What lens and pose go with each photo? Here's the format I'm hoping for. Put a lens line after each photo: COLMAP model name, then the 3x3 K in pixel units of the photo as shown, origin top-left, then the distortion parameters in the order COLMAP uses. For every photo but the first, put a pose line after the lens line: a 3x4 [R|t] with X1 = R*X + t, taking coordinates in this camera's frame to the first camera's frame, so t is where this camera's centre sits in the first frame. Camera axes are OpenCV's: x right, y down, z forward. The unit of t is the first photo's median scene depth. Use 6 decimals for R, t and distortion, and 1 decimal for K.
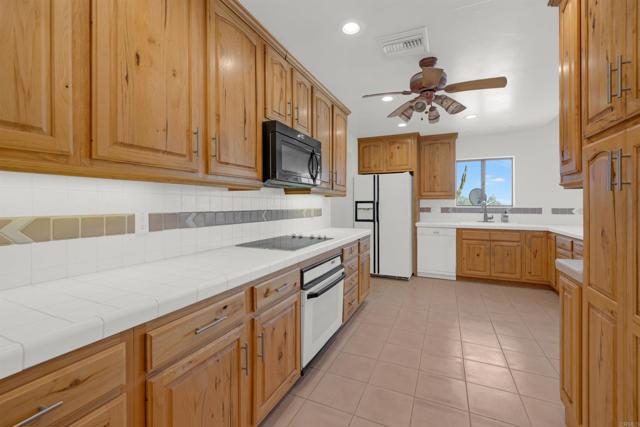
lens RADIAL K [[271.3, 0, 320.4], [0, 271.3, 205.5], [0, 0, 1]] dist [0.002572, 0.000143]
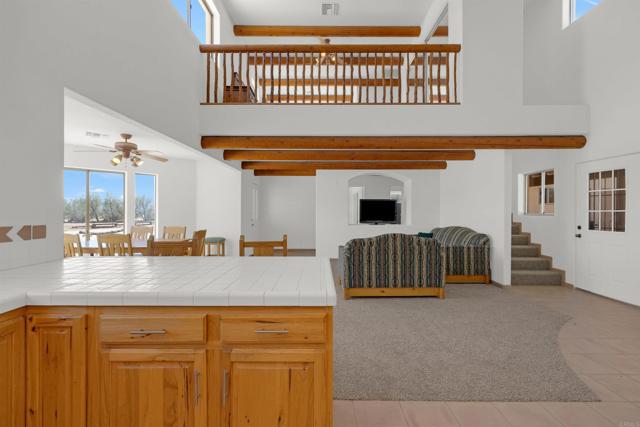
lens RADIAL K [[274.2, 0, 320.0], [0, 274.2, 213.5], [0, 0, 1]] dist [0.007214, 0.000147]
pose [[-0.417838, -0.011768, 0.908445, 0.361865], [0.001189, 0.999908, 0.013500, -0.012947], [-0.908521, 0.006721, -0.417785, 0.718098]]
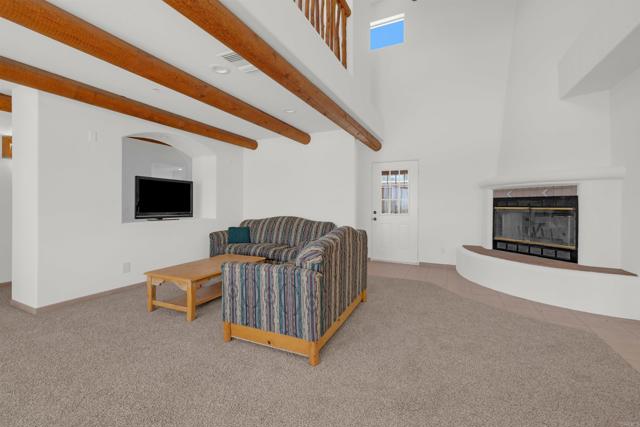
lens RADIAL K [[271.3, 0, 320.4], [0, 271.3, 205.5], [0, 0, 1]] dist [0.002572, 0.000143]
pose [[-0.999937, -0.004634, 0.010237, 1.124364], [-0.004573, 0.999972, 0.005933, 0.015071], [-0.010264, 0.005886, -0.999930, 0.708259]]
